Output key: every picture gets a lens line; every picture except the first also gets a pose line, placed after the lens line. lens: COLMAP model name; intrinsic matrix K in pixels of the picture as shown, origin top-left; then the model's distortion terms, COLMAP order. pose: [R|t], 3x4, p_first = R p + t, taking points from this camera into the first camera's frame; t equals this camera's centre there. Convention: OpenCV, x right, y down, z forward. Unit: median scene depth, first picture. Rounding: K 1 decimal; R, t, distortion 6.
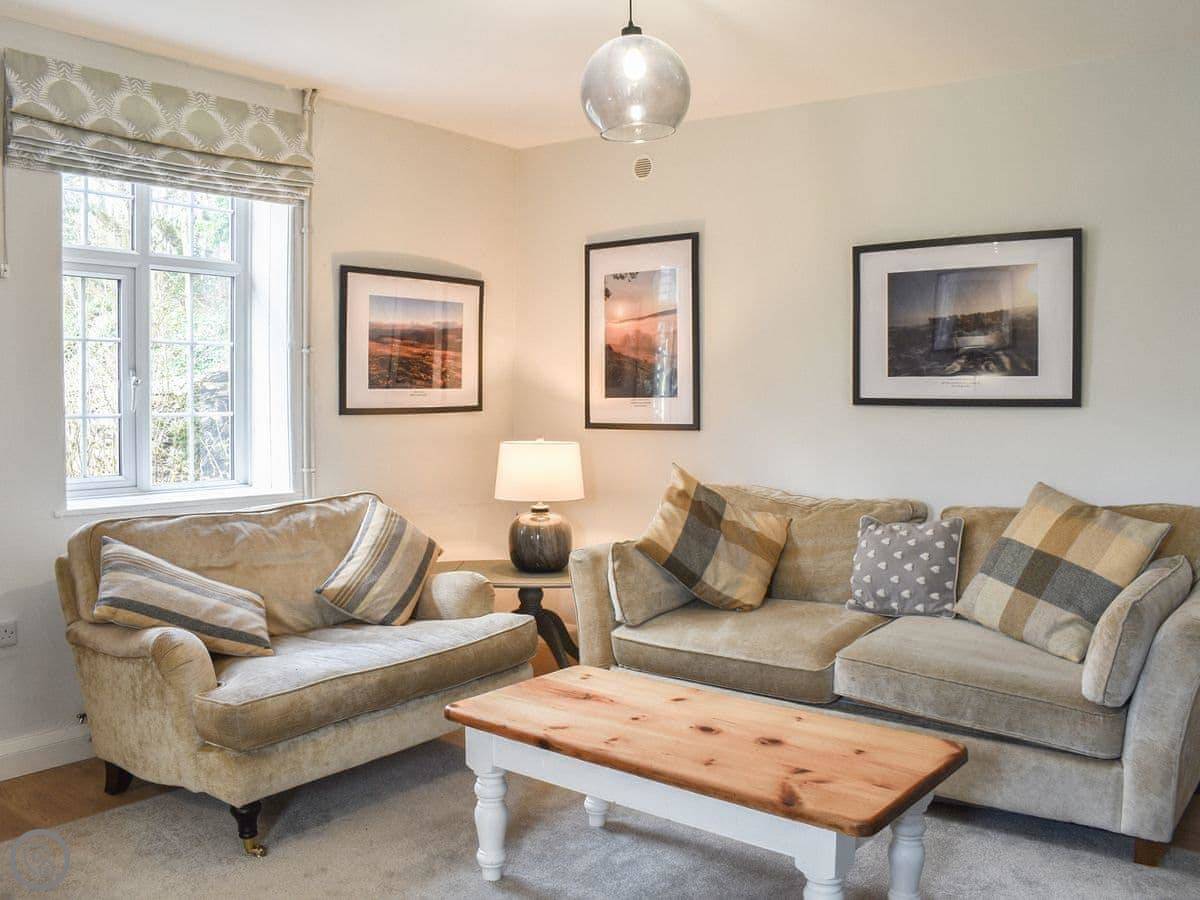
lens RADIAL K [[1090.2, 0, 600.0], [0, 1090.2, 450.0], [0, 0, 1]] dist [-0.061812, 0.004927]
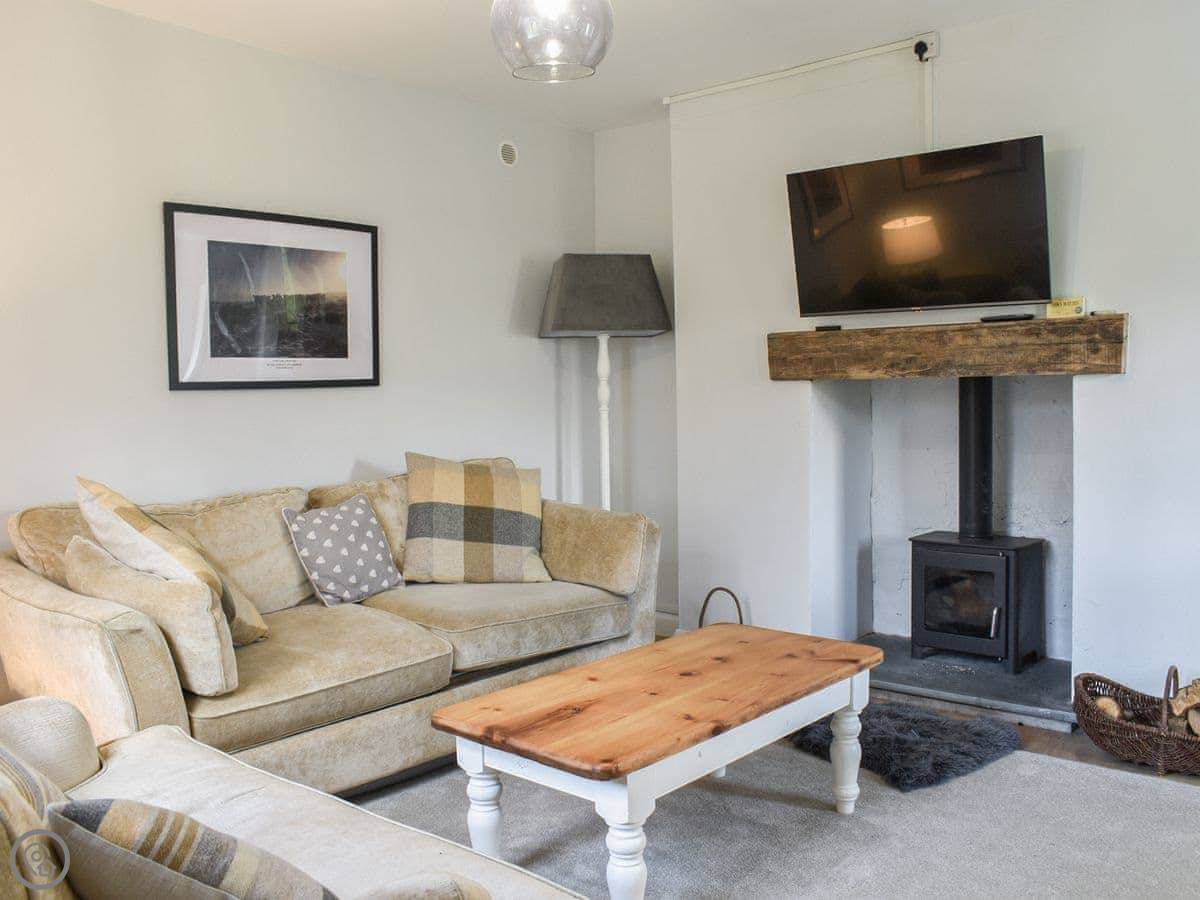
lens RADIAL K [[1090.2, 0, 600.0], [0, 1090.2, 450.0], [0, 0, 1]] dist [-0.061812, 0.004927]
pose [[0.027867, -0.061942, 0.997691, -0.680881], [0.074319, 0.995444, 0.059726, -0.023637], [-0.996845, 0.072483, 0.032344, 0.734331]]
